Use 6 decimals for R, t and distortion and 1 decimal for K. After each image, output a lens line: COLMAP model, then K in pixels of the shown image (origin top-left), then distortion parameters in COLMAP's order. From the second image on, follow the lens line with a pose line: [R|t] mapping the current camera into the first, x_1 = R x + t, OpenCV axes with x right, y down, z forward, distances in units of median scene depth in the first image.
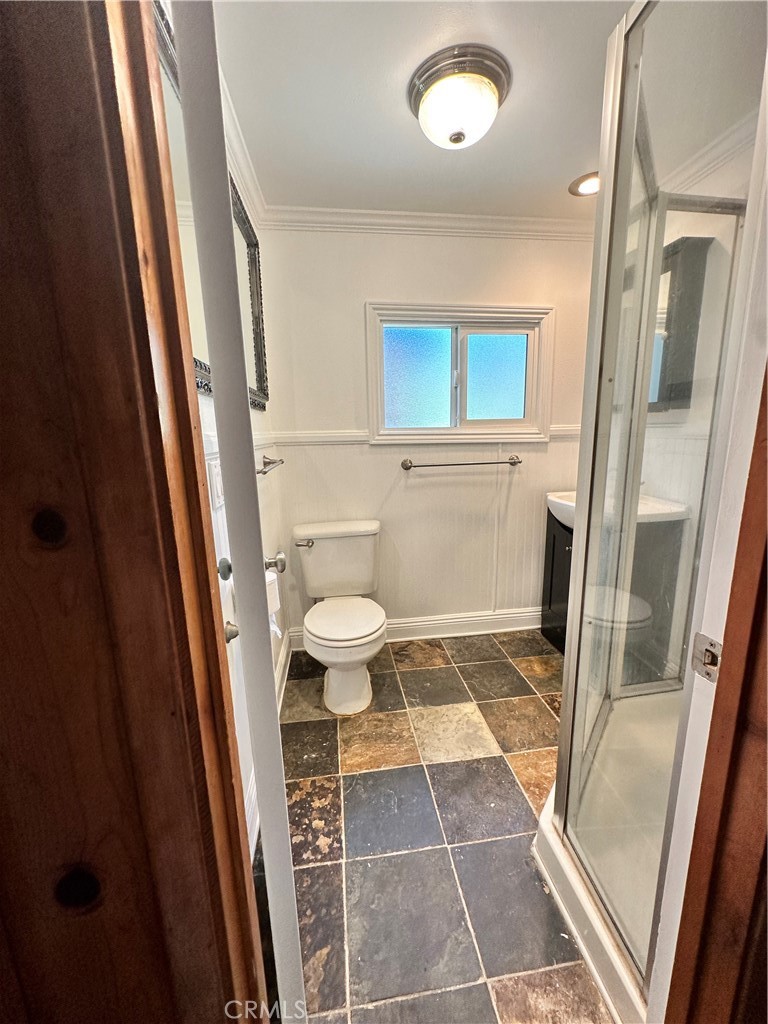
lens RADIAL K [[407.8, 0, 386.9], [0, 407.8, 510.8], [0, 0, 1]] dist [0.000332, 0.000064]
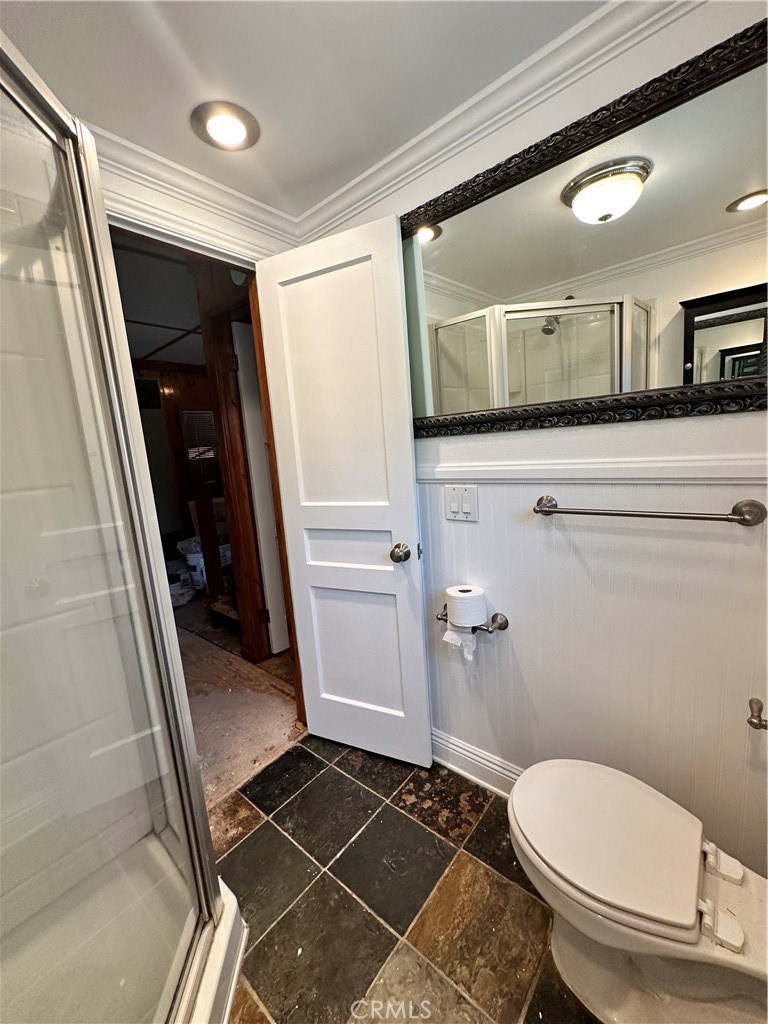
lens RADIAL K [[407.8, 0, 383.5], [0, 407.8, 510.5], [0, 0, 1]] dist [0.000332, 0.000064]
pose [[-0.740927, 0.181607, -0.646564, 0.475767], [-0.037380, 0.950099, 0.309700, -0.345086], [0.670544, 0.253634, -0.697166, 1.383405]]
